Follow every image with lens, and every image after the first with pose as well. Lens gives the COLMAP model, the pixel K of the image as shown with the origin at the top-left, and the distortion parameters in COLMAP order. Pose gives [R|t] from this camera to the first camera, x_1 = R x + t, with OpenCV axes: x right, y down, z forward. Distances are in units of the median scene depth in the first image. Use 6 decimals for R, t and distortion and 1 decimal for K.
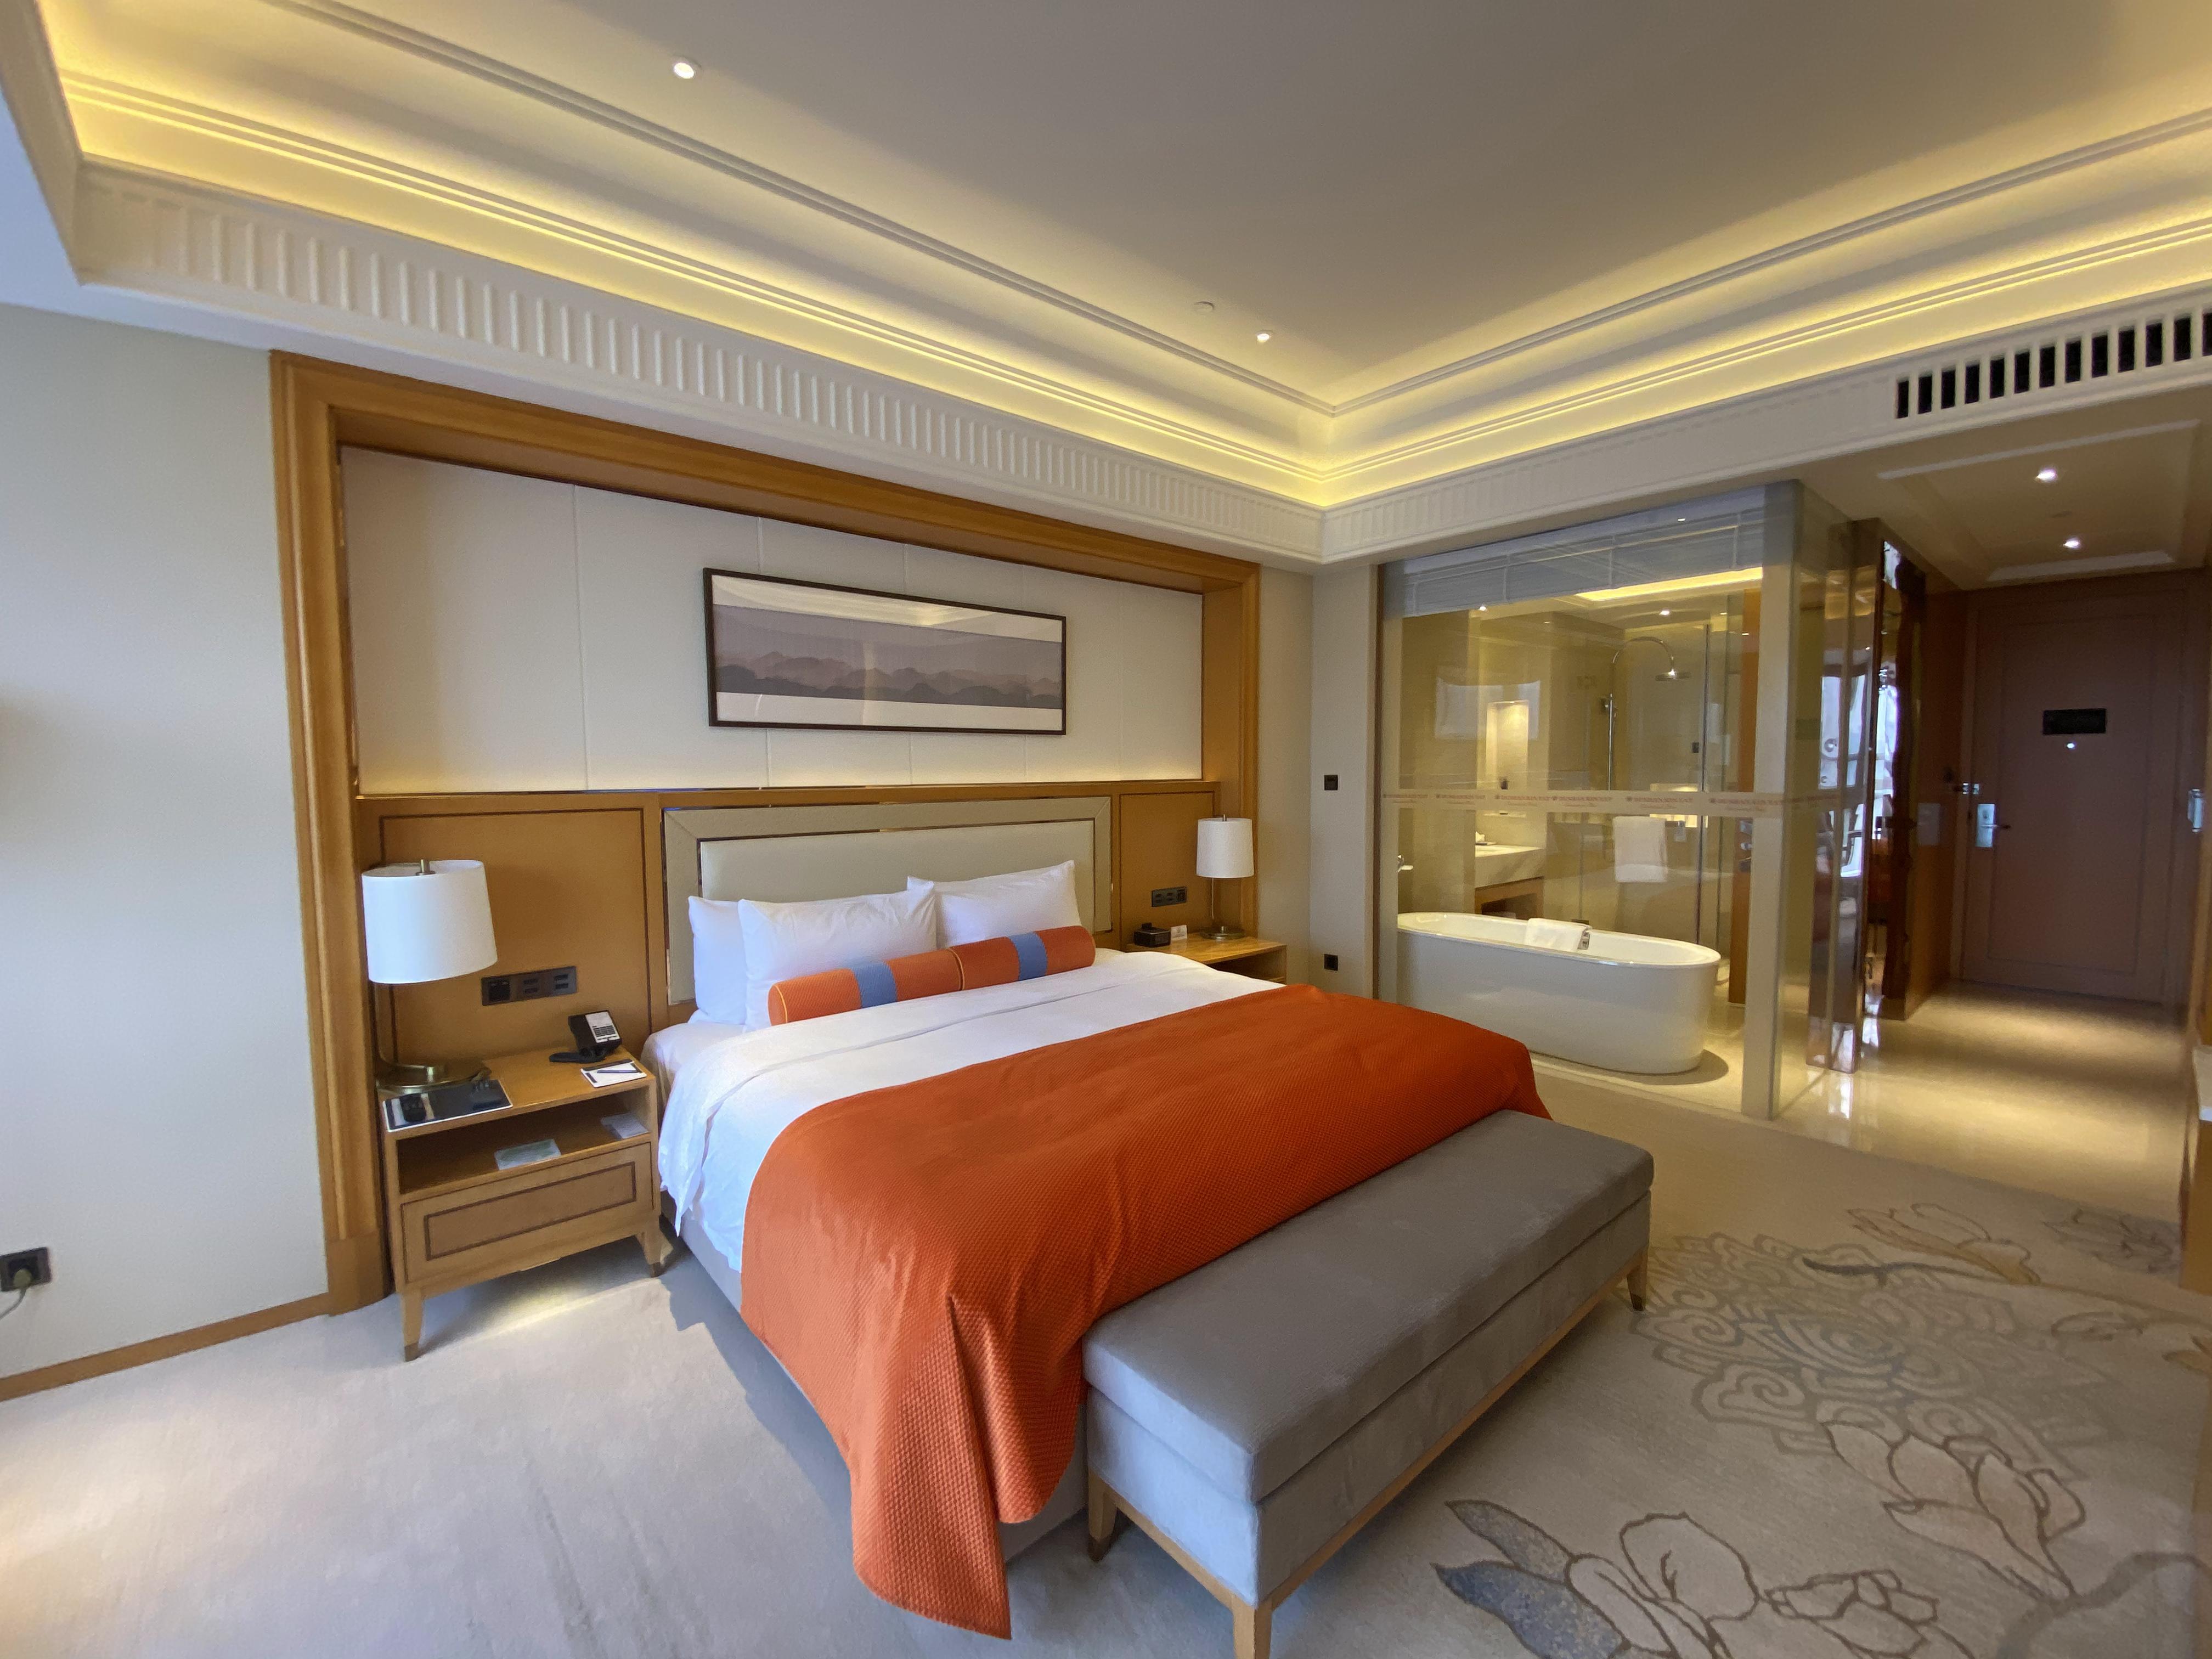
lens RADIAL K [[895.4, 0, 1103.3], [0, 895.4, 822.8], [0, 0, 1]] dist [0.054510, -0.033212]
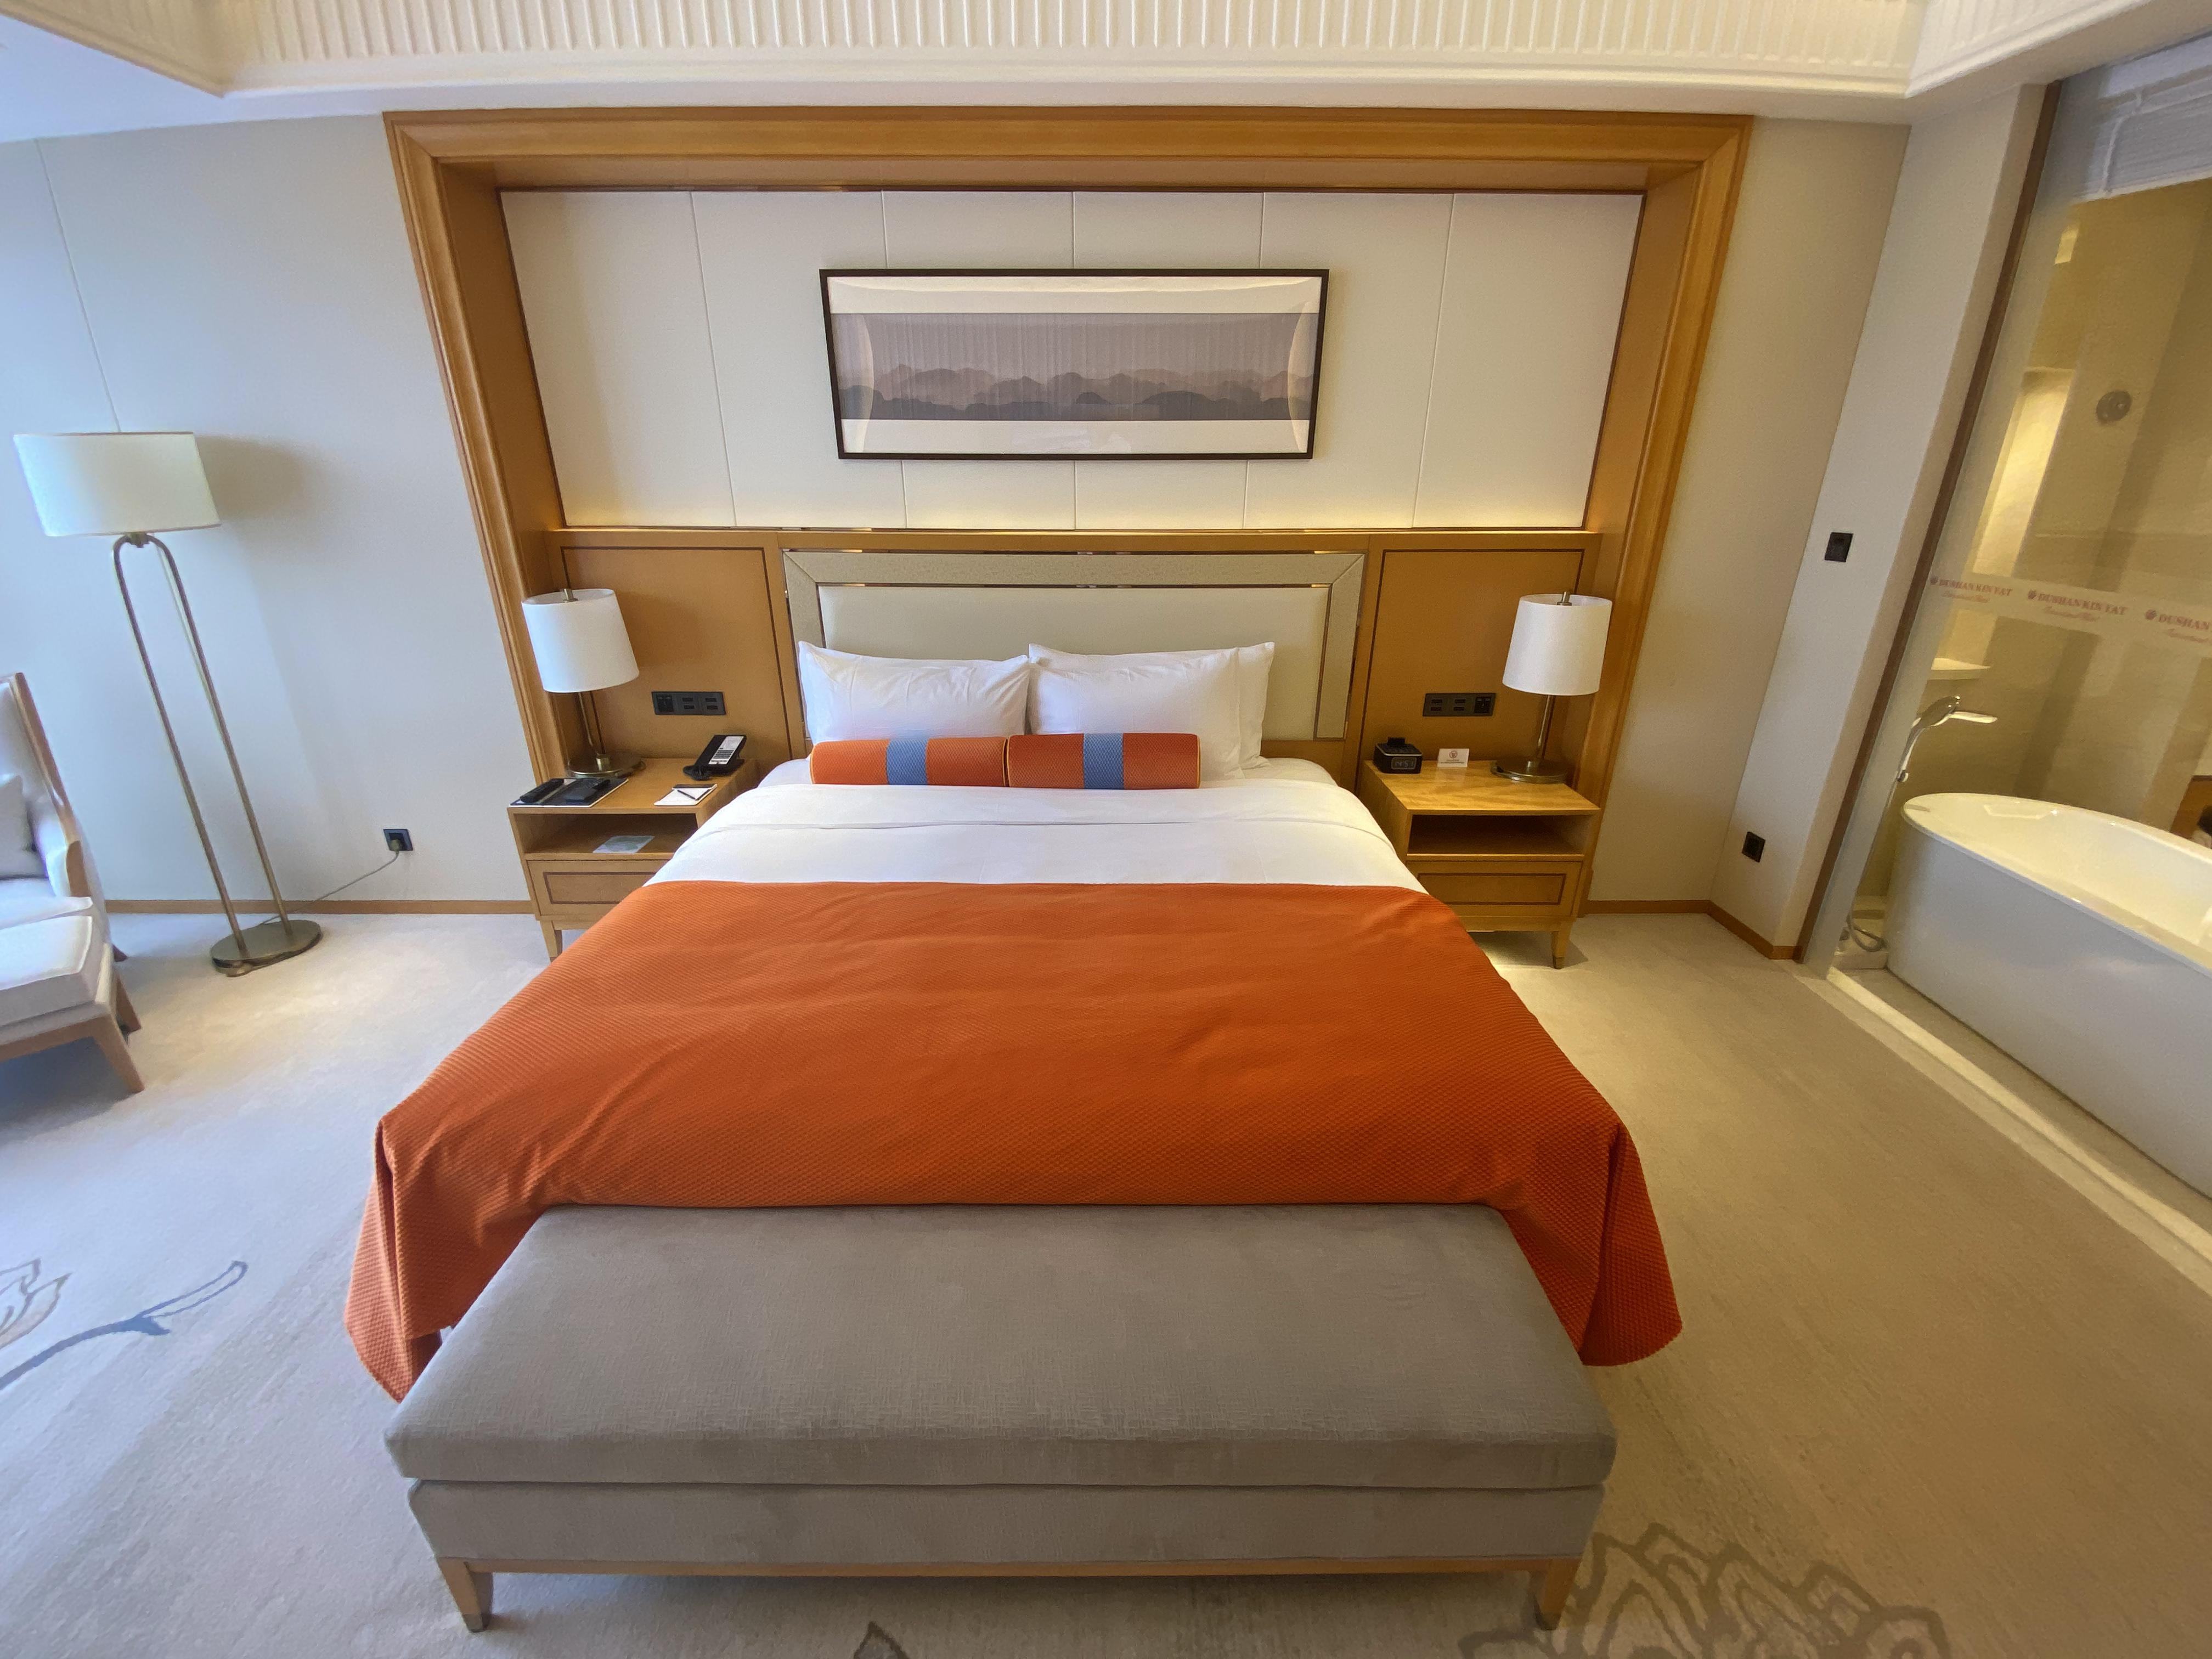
lens RADIAL K [[899.6, 0, 1106.0], [0, 899.6, 829.5], [0, 0, 1]] dist [0.023368, -0.021347]
pose [[0.761986, 0.246911, -0.598675, 0.467518], [-0.047290, 0.943209, 0.328817, -0.068856], [0.645864, -0.222243, 0.730389, 0.425856]]
